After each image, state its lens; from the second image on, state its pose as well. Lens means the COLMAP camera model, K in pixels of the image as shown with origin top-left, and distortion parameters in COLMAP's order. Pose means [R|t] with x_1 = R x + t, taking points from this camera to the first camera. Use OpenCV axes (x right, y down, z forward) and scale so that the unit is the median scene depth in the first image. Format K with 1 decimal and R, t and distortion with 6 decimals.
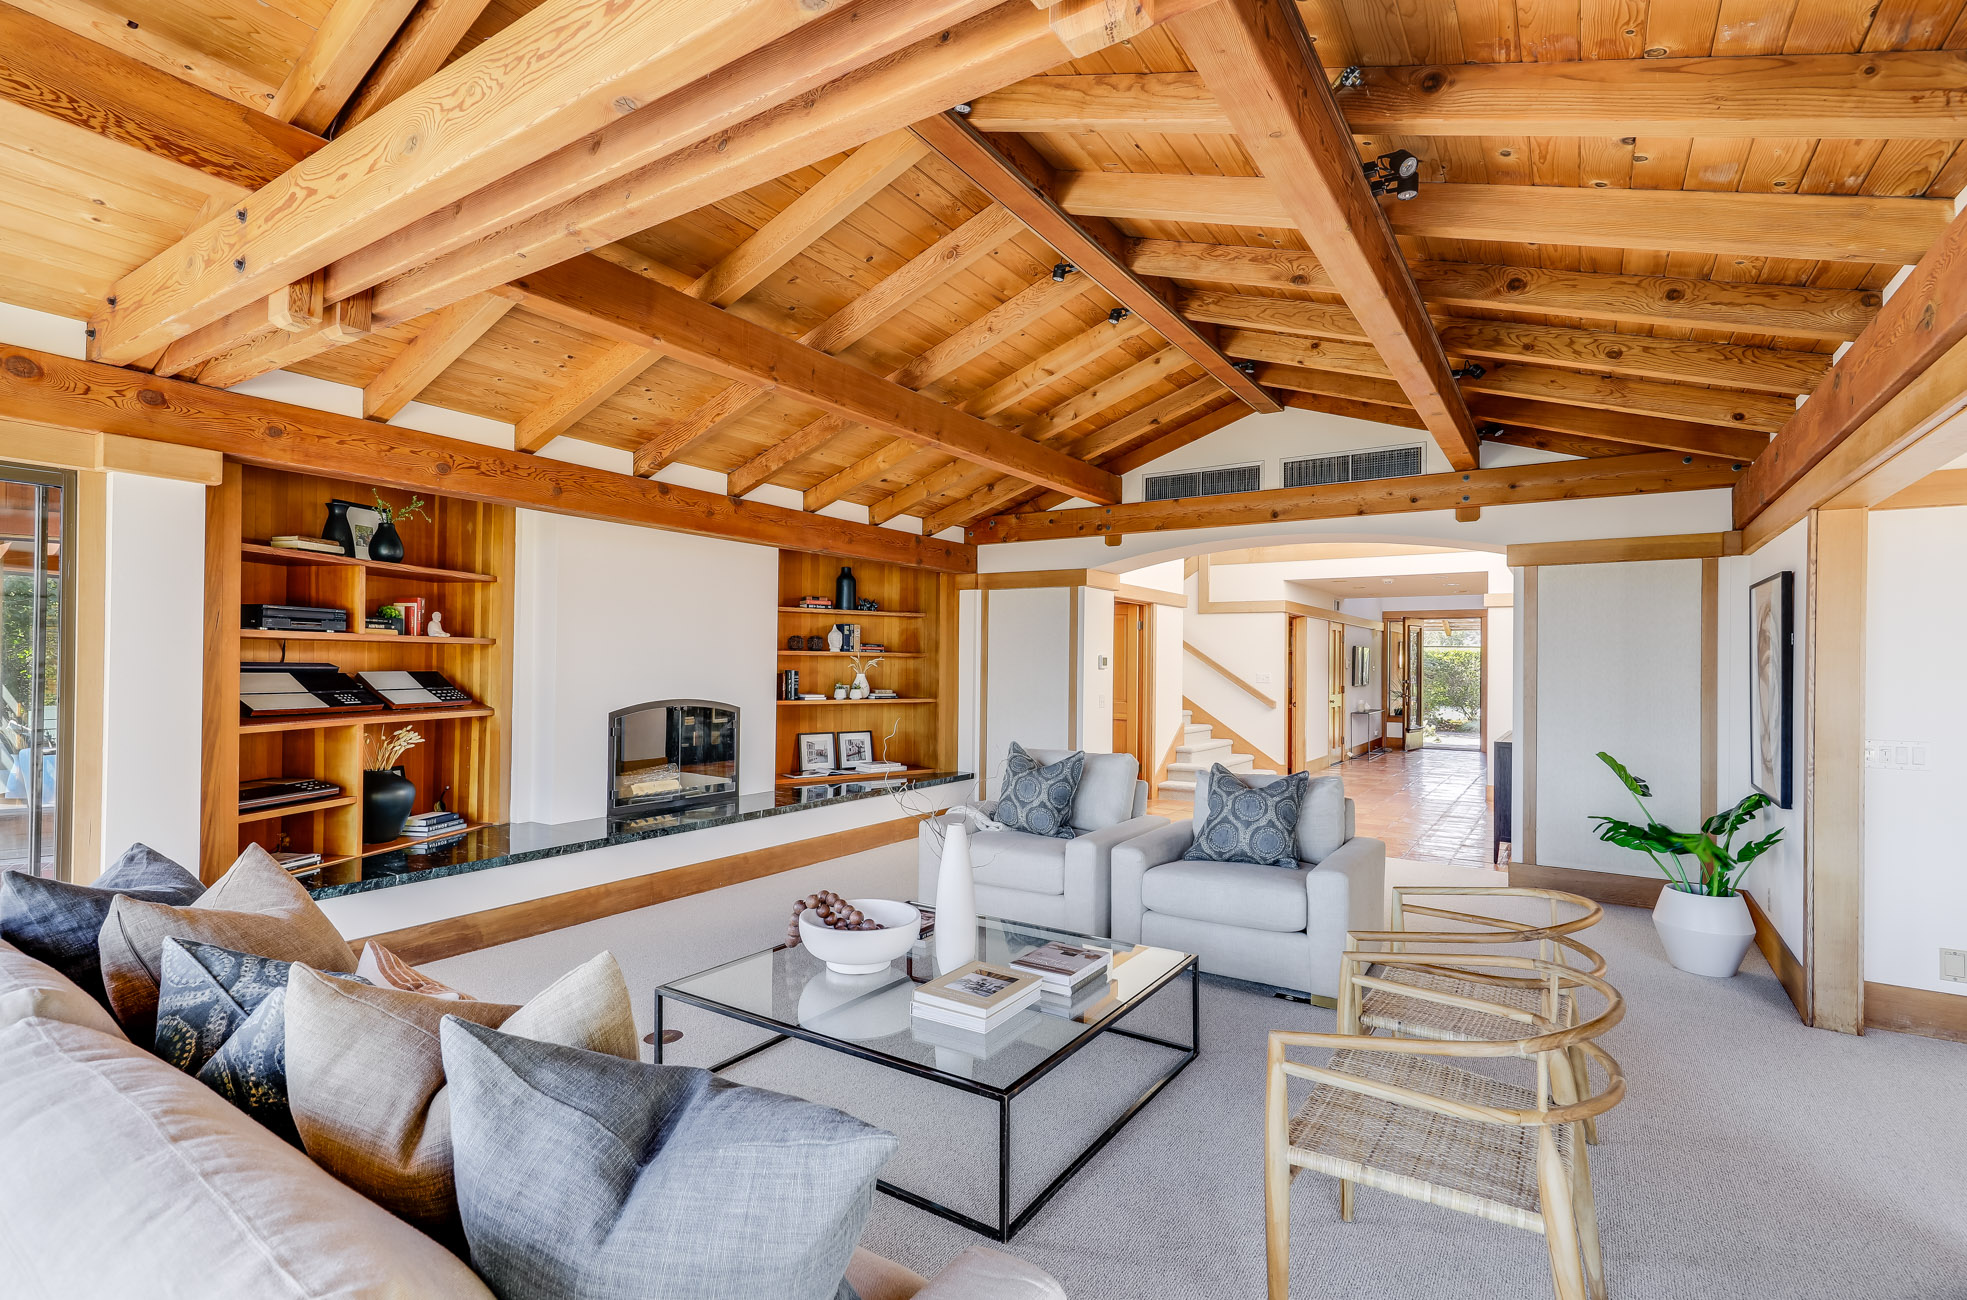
lens RADIAL K [[936.5, 0, 980.4], [0, 936.5, 652.7], [0, 0, 1]] dist [-0.002220, -0.000045]
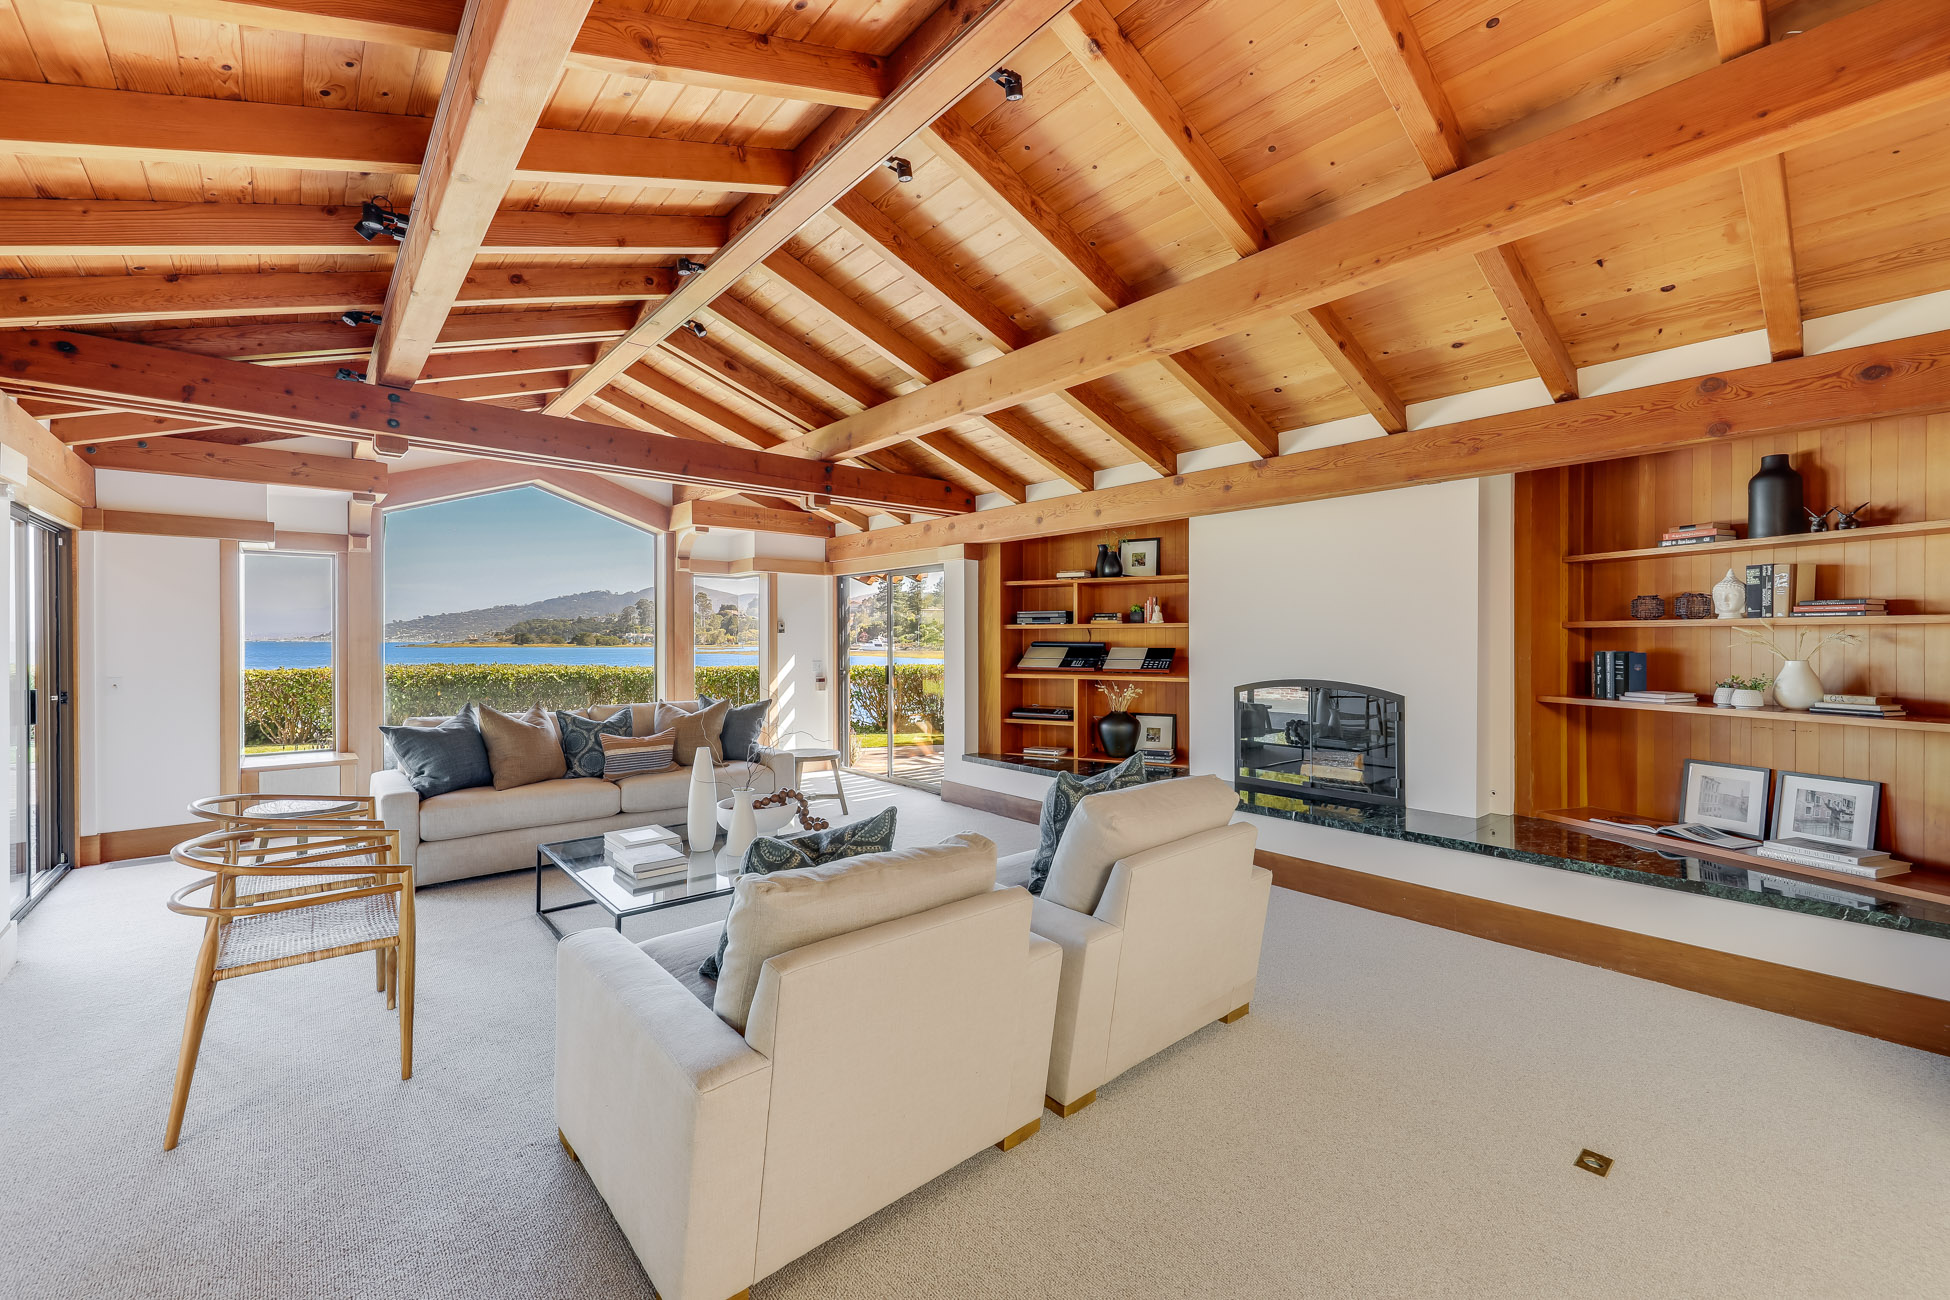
lens RADIAL K [[778.7, 0, 974.4], [0, 778.7, 639.1], [0, 0, 1]] dist [0.002699, 0.000005]
pose [[-0.270989, -0.012683, -0.962499, 0.441271], [0.004101, 0.999889, -0.014330, 0.016969], [0.962574, -0.007830, -0.270907, 0.765590]]
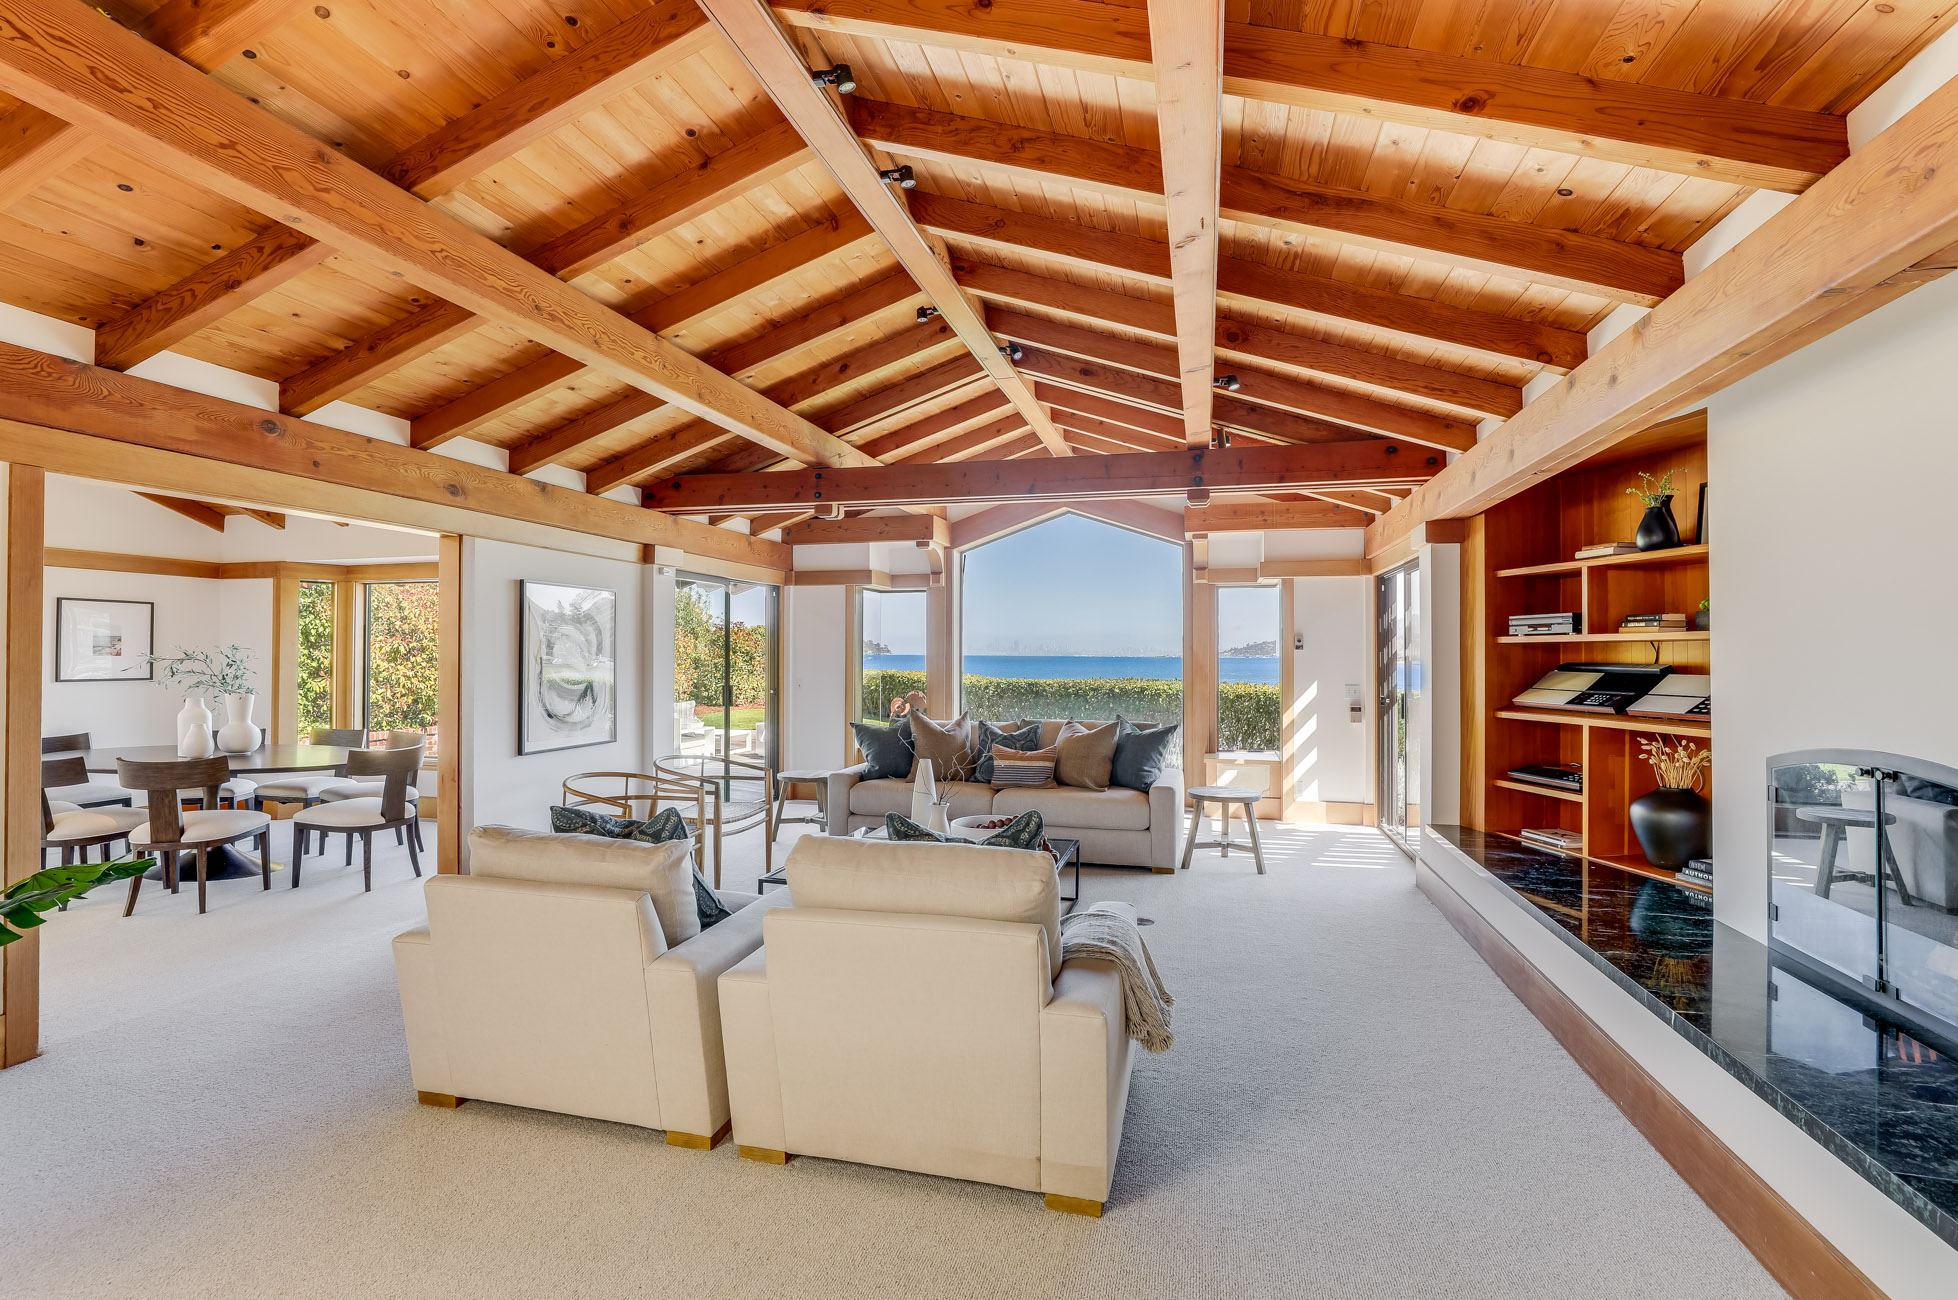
lens RADIAL K [[901.5, 0, 976.6], [0, 901.5, 642.0], [0, 0, 1]] dist [-0.029835, 0.008948]
pose [[-0.944441, -0.019576, -0.328097, 0.161735], [-0.011852, 0.999604, -0.025525, 0.013813], [0.328467, -0.020218, -0.944299, 1.069425]]
